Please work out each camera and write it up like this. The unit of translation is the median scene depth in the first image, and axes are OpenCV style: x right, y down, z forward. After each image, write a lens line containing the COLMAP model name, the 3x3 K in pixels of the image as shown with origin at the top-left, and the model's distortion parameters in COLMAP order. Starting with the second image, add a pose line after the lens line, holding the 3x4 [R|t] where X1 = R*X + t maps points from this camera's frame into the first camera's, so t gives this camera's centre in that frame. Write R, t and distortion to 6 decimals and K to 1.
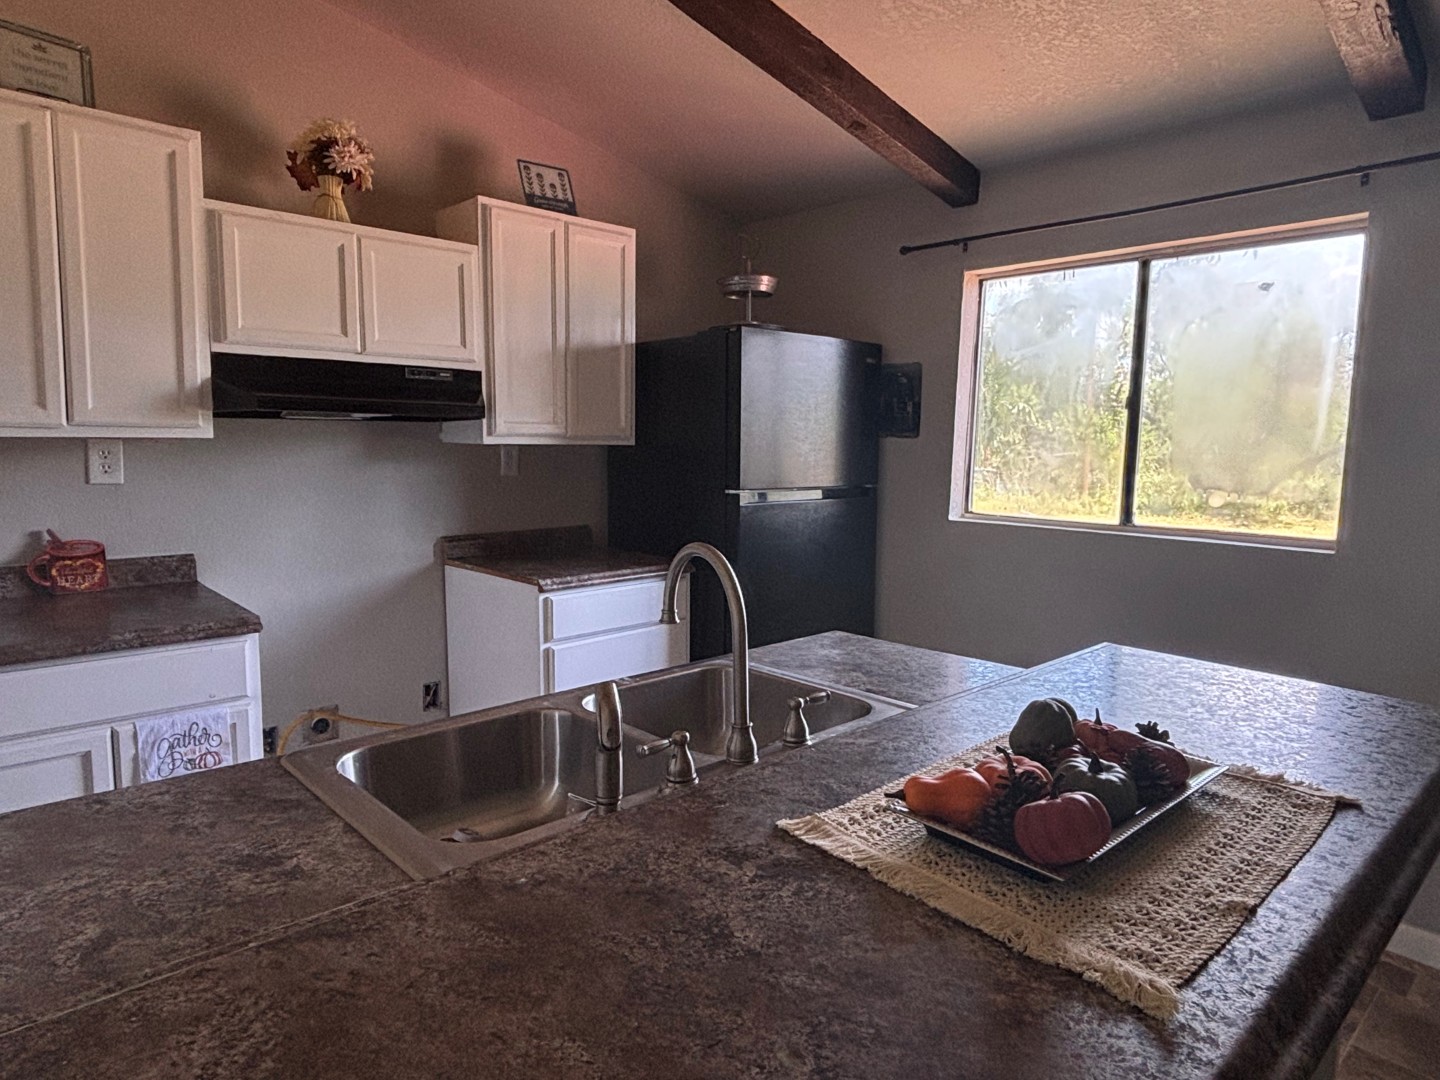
lens RADIAL K [[865.6, 0, 720.0], [0, 865.6, 540.0], [0, 0, 1]] dist [0.009804, -0.021845]
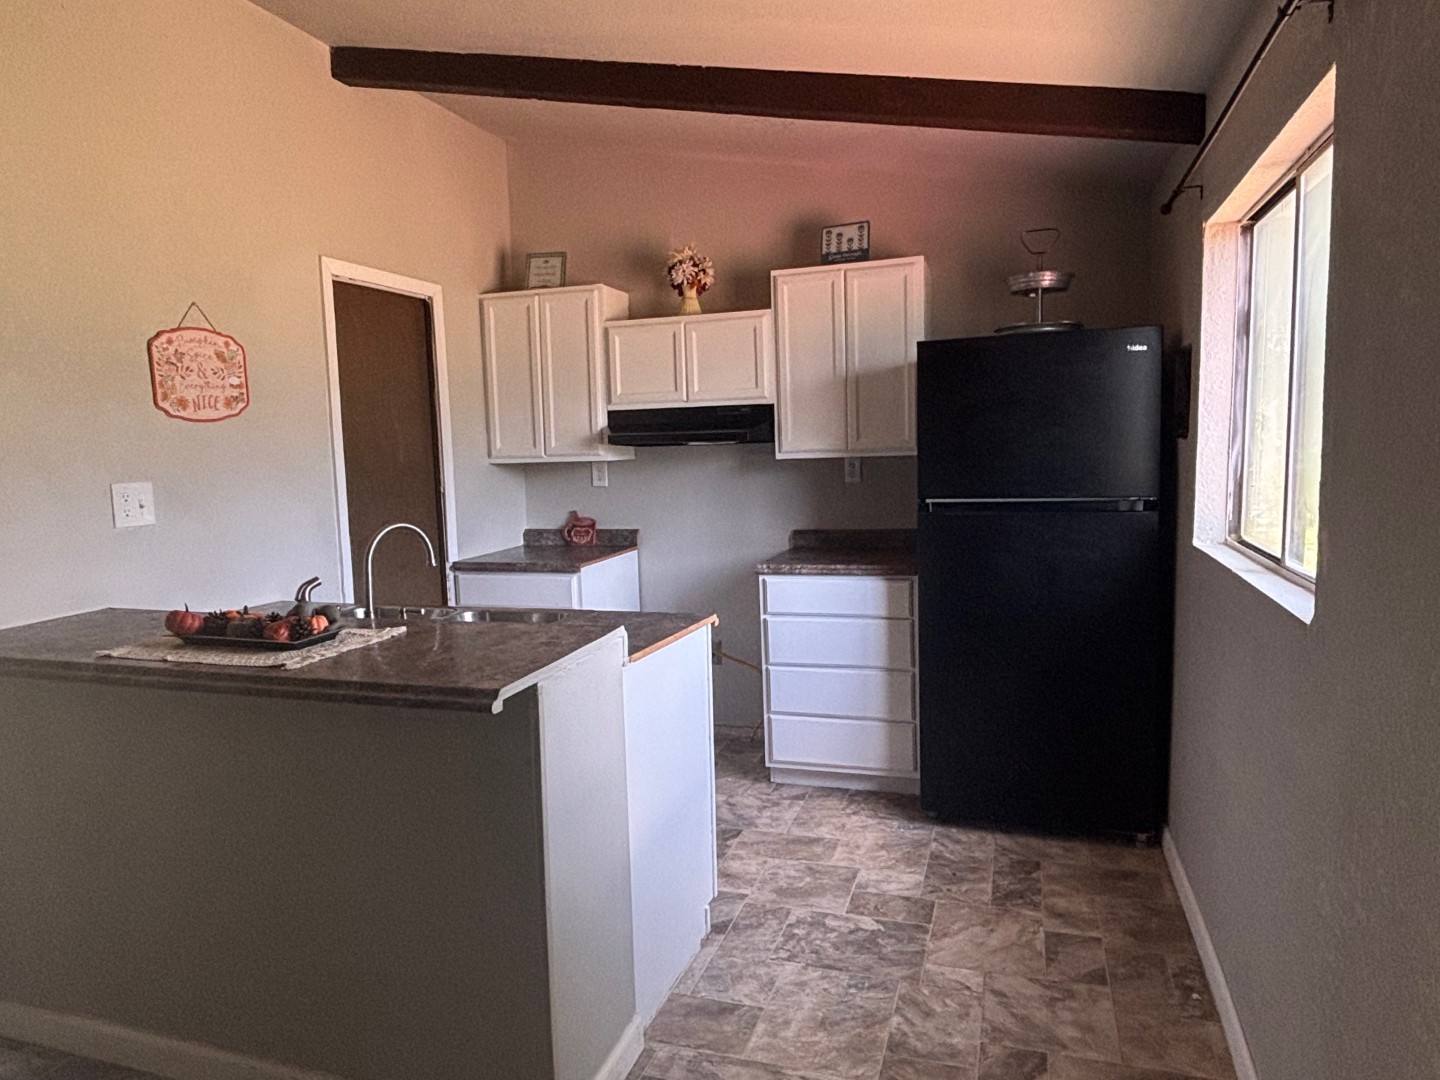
lens RADIAL K [[865.6, 0, 720.0], [0, 865.6, 540.0], [0, 0, 1]] dist [0.009804, -0.021845]
pose [[0.480513, 0.062490, -0.874759, 0.867377], [-0.067202, 0.997149, 0.034318, -0.028800], [0.874409, 0.042296, 0.483342, 0.313518]]
